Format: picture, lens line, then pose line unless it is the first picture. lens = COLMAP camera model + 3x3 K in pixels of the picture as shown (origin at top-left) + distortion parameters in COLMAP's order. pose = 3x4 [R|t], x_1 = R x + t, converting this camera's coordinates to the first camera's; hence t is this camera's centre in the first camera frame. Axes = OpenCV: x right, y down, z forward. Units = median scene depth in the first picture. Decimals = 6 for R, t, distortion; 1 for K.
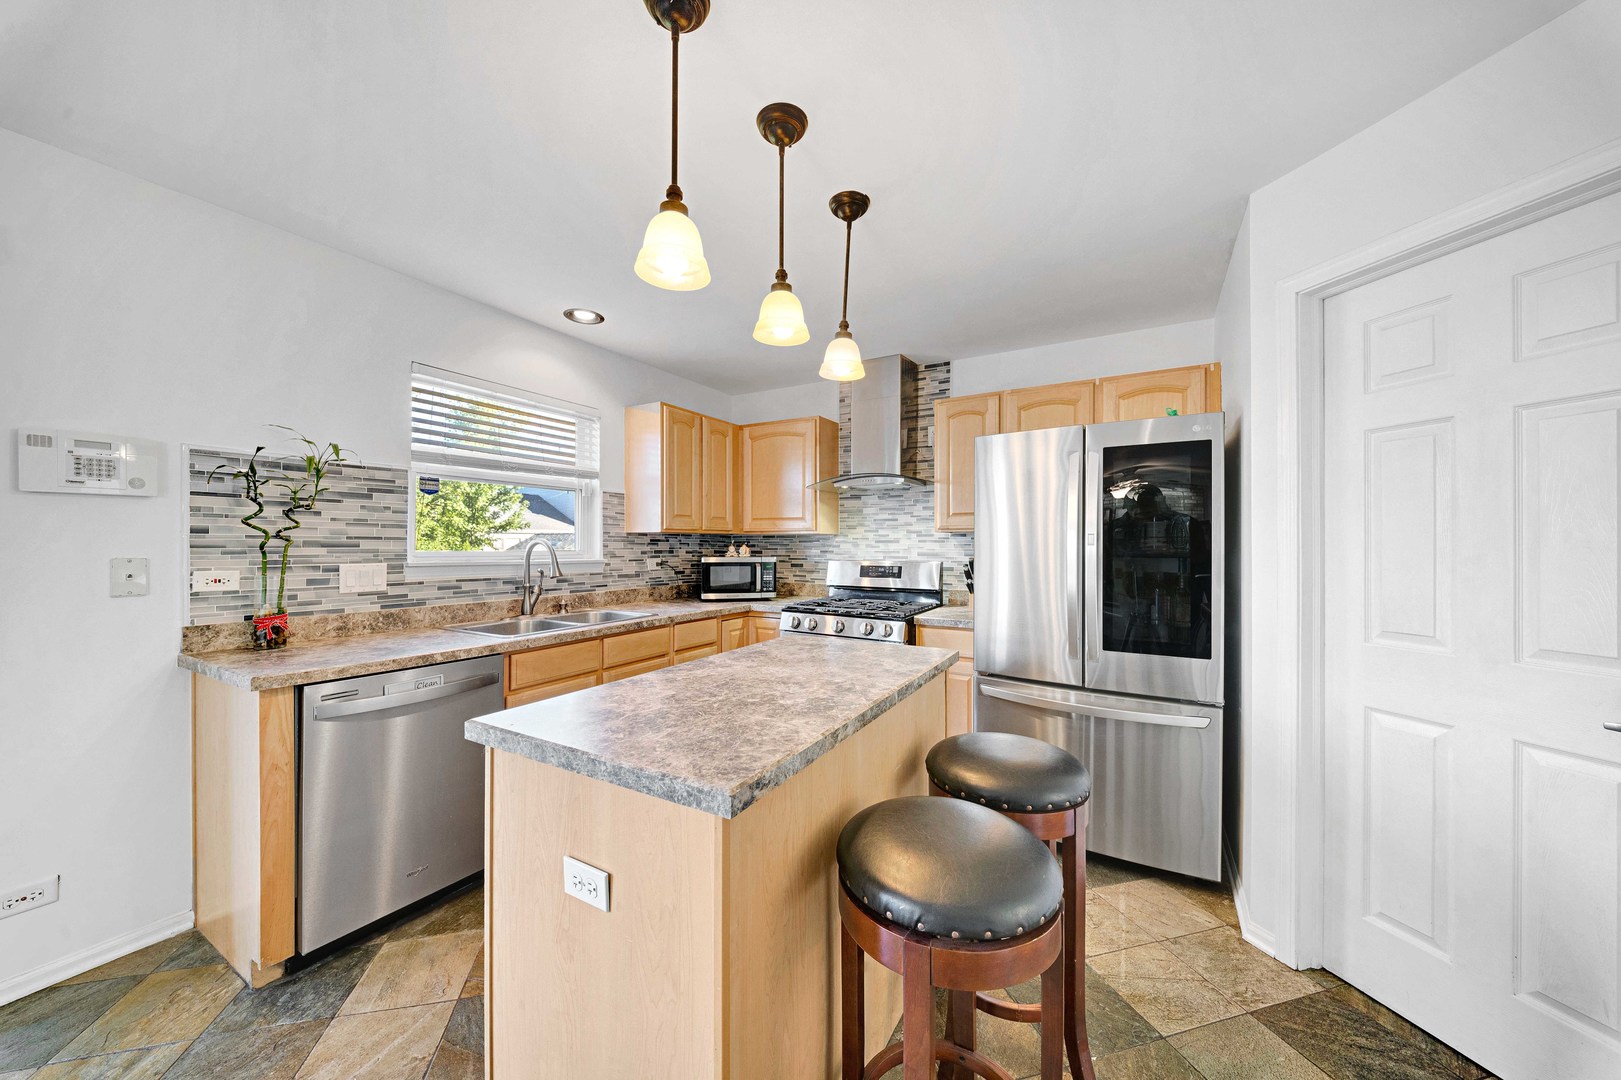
lens RADIAL K [[578.7, 0, 818.2], [0, 578.7, 542.3], [0, 0, 1]] dist [-0.010615, -0.000312]
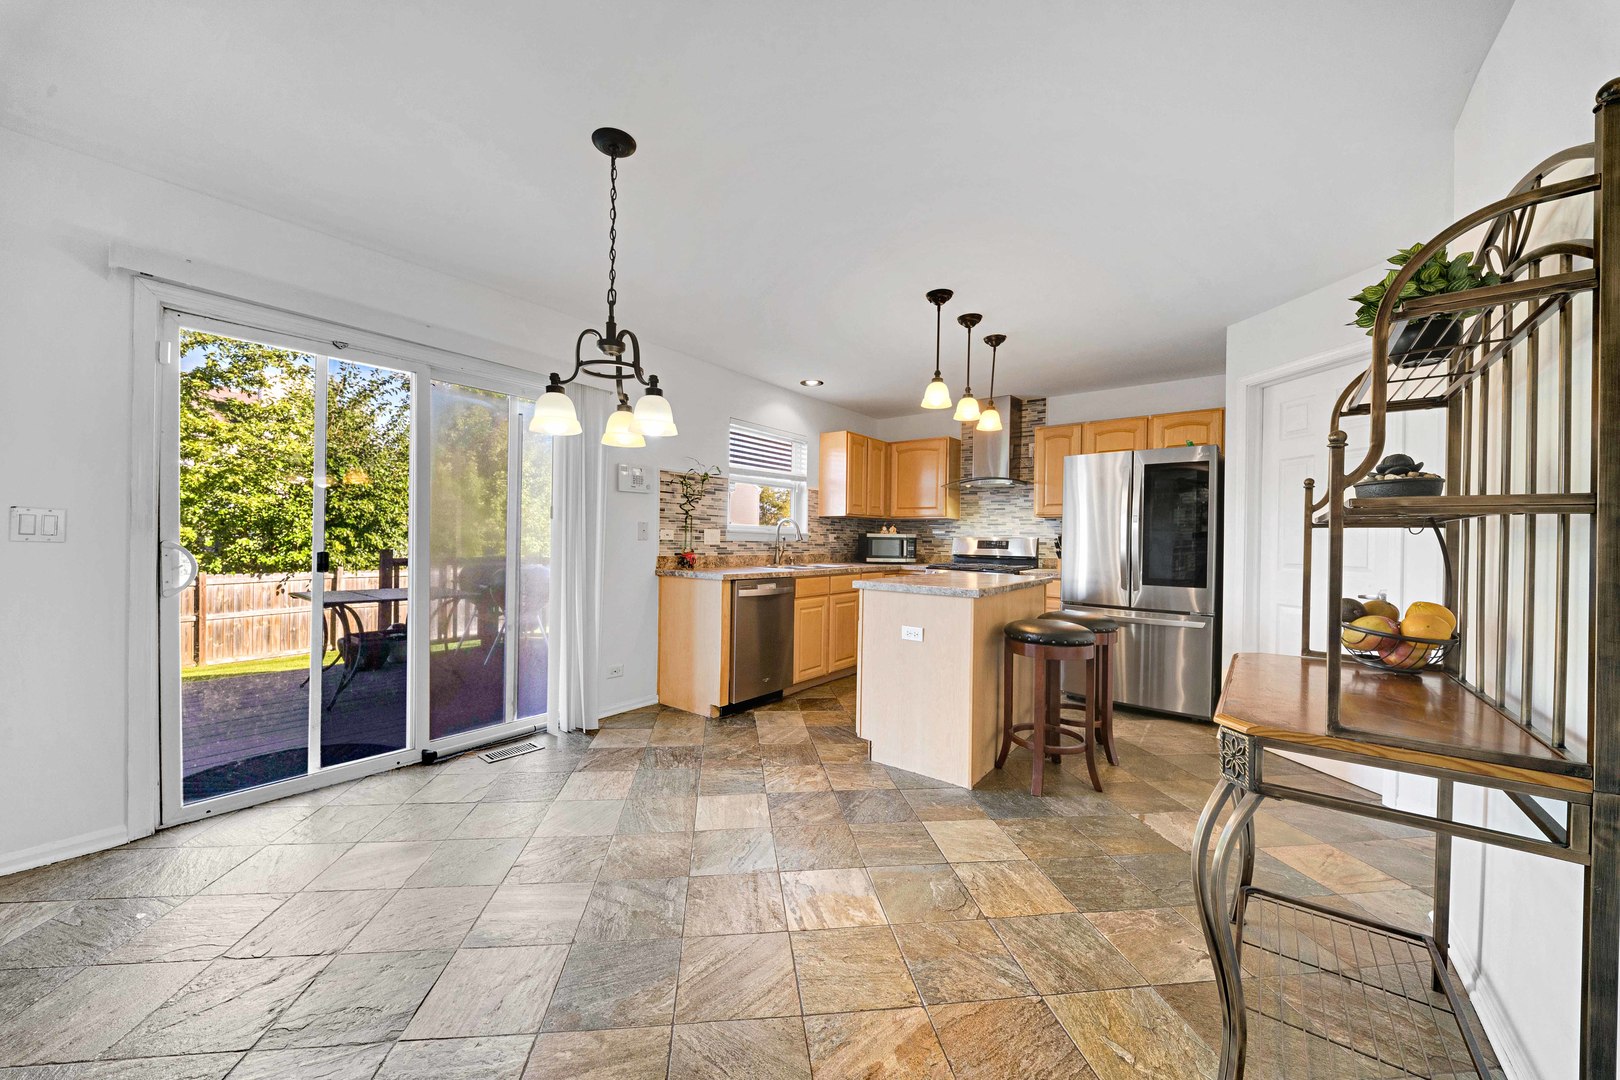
lens RADIAL K [[578.4, 0, 794.2], [0, 578.4, 539.5], [0, 0, 1]] dist [-0.010615, -0.000312]
pose [[0.985307, 0.013814, -0.170234, -0.145493], [-0.012710, 0.999891, 0.007574, 0.035816], [0.170320, -0.005299, 0.985375, -0.541457]]
